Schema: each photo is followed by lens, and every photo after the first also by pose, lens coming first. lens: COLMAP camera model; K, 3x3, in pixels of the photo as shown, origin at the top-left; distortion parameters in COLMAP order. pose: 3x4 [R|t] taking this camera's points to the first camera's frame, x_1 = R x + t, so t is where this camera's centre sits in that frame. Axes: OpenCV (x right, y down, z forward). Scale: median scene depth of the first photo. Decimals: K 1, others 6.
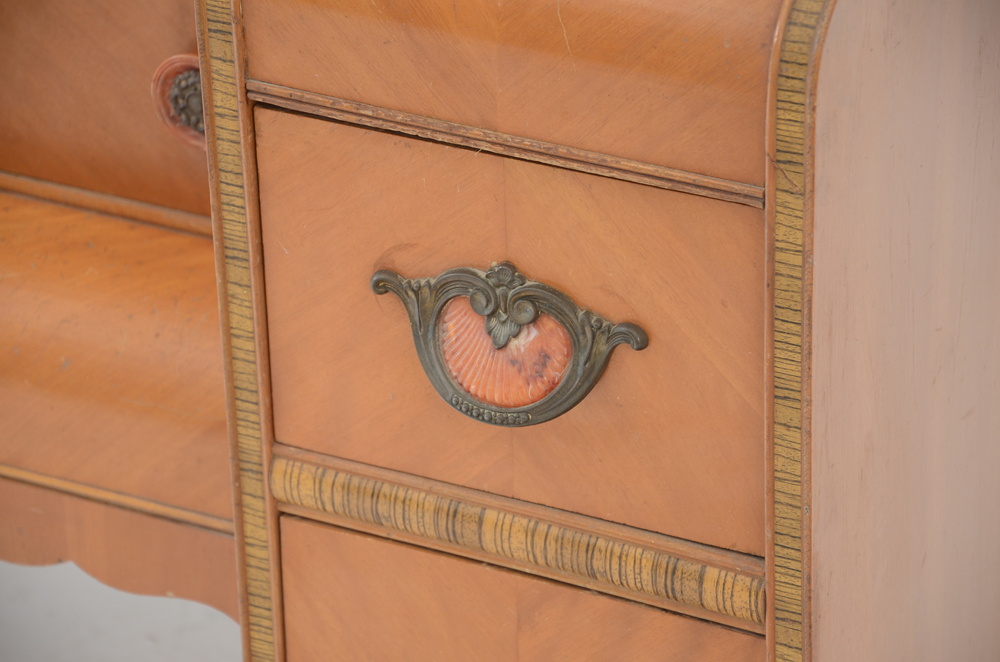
lens RADIAL K [[4138.9, 0, 500.0], [0, 4138.9, 331.0], [0, 0, 1]] dist [1.284037, 0.615004]
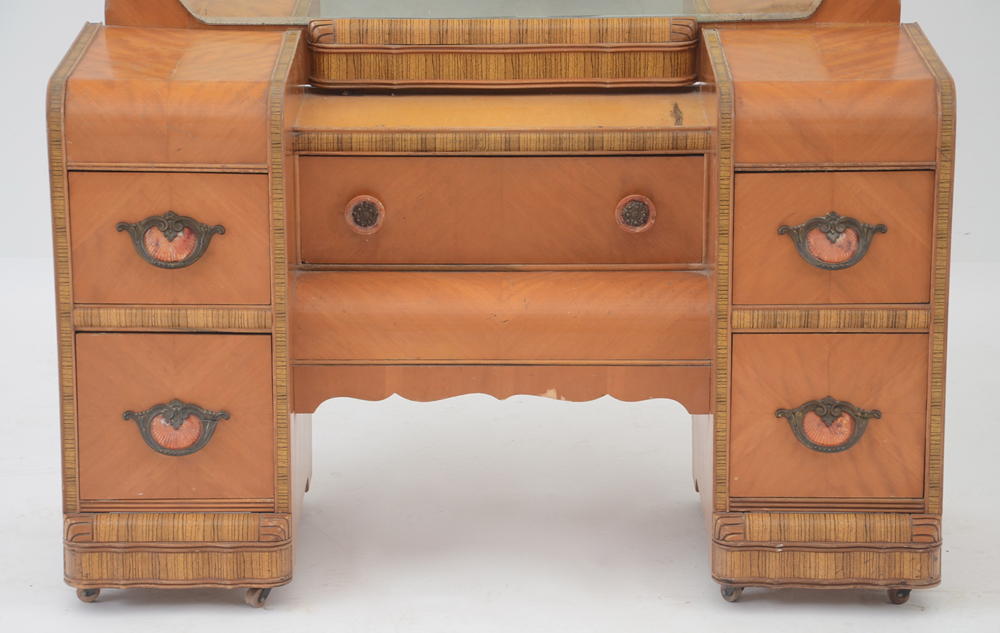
lens RADIAL K [[3153.9, 0, 501.5], [0, 3153.9, 338.0], [0, 0, 1]] dist [0.783175, -1.056212]
pose [[0.890450, -0.103523, 0.443149, -1.189447], [0.203086, 0.961835, -0.183383, 0.425495], [-0.407252, 0.253291, 0.877490, -0.827612]]
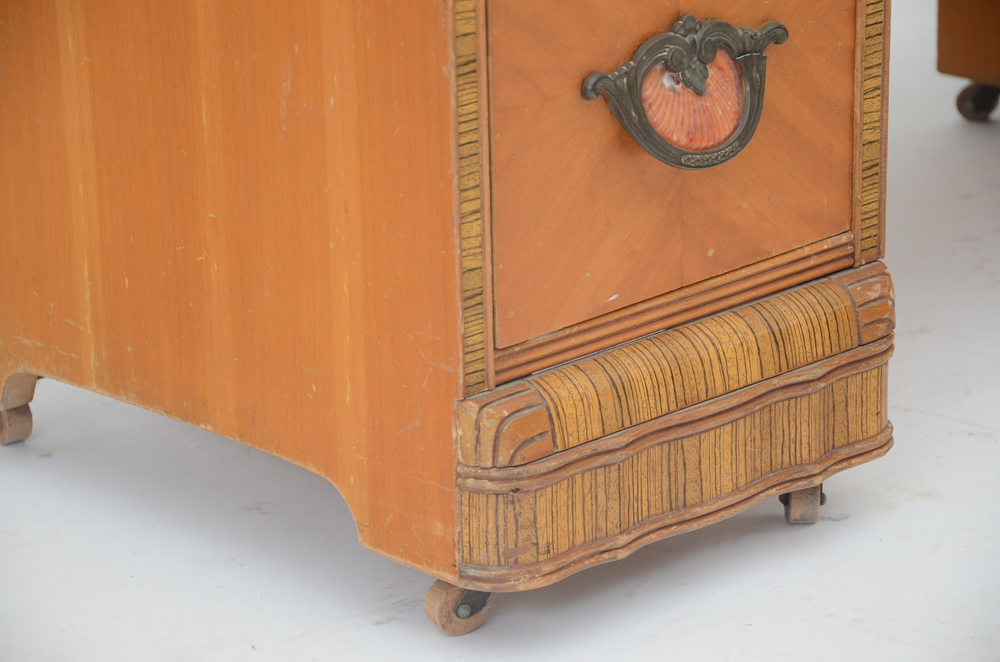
lens RADIAL K [[3938.4, 0, 500.0], [0, 3938.4, 331.0], [0, 0, 1]] dist [1.010029, 0.383578]
pose [[0.330412, -0.292227, 0.897458, -1.360667], [0.473647, 0.873800, 0.110144, -0.054212], [-0.816386, 0.388685, 0.427127, 0.877810]]
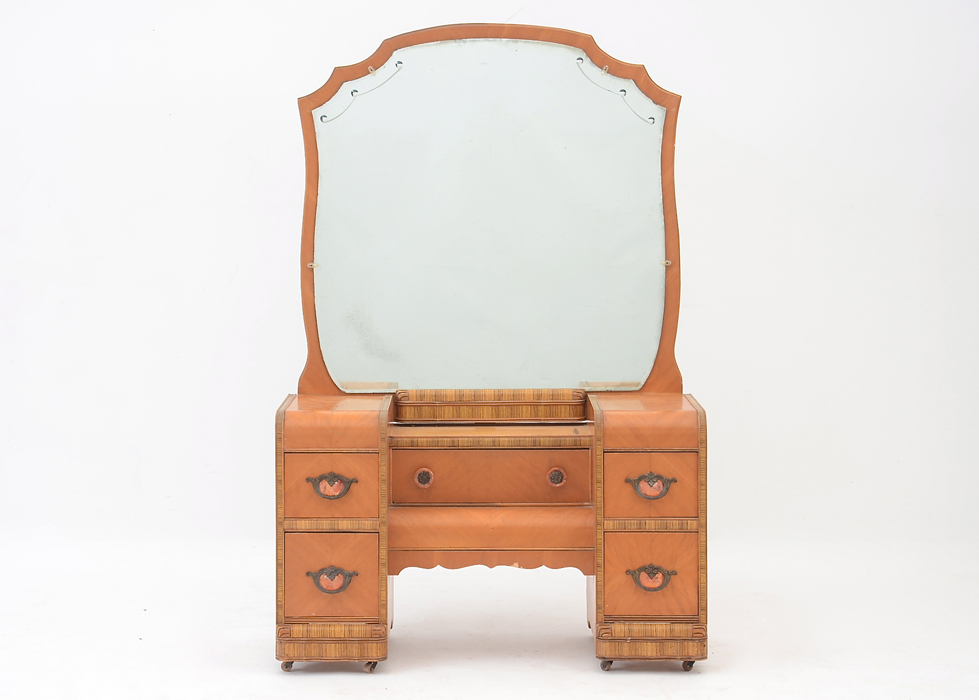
lens RADIAL K [[2107.8, 0, 489.5], [0, 2107.8, 350.0], [0, 0, 1]] dist [0.267087, 0.006519]
pose [[0.886460, -0.018891, 0.462420, -1.606679], [0.206709, 0.910128, -0.359081, 0.867664], [-0.414078, 0.413897, 0.810696, -1.448252]]
